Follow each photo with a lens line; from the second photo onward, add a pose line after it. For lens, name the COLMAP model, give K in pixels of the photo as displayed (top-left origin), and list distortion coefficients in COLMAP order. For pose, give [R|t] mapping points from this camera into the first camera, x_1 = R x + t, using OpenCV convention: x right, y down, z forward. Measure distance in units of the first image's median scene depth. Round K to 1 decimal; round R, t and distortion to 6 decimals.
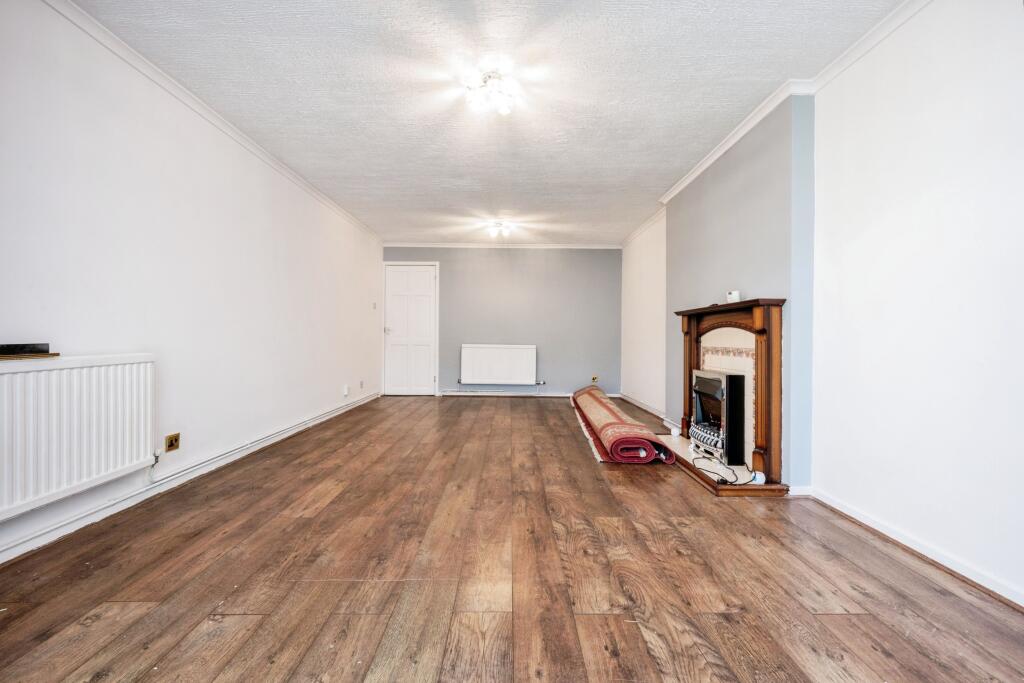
lens RADIAL K [[406.8, 0, 511.3], [0, 406.8, 341.4], [0, 0, 1]] dist [0.000606, -0.000440]
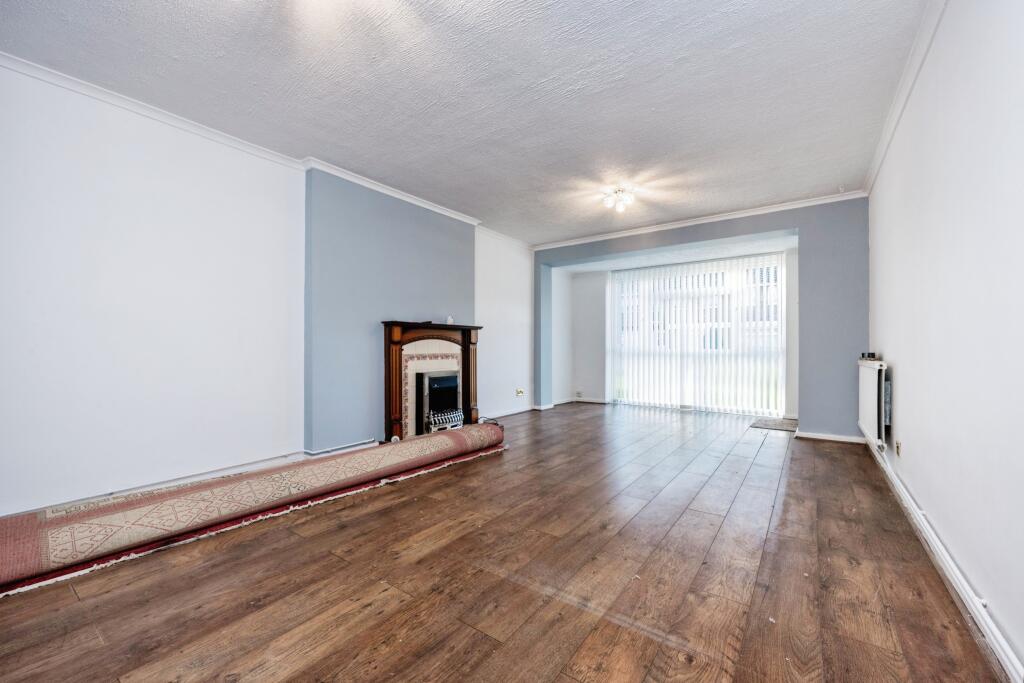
lens RADIAL K [[406.8, 0, 510.2], [0, 406.8, 345.5], [0, 0, 1]] dist [0.000606, -0.000440]
pose [[-0.802535, -0.005275, 0.596582, -0.524344], [-0.004445, 0.999986, 0.002862, -0.019603], [-0.596589, -0.000355, -0.802547, 1.989415]]
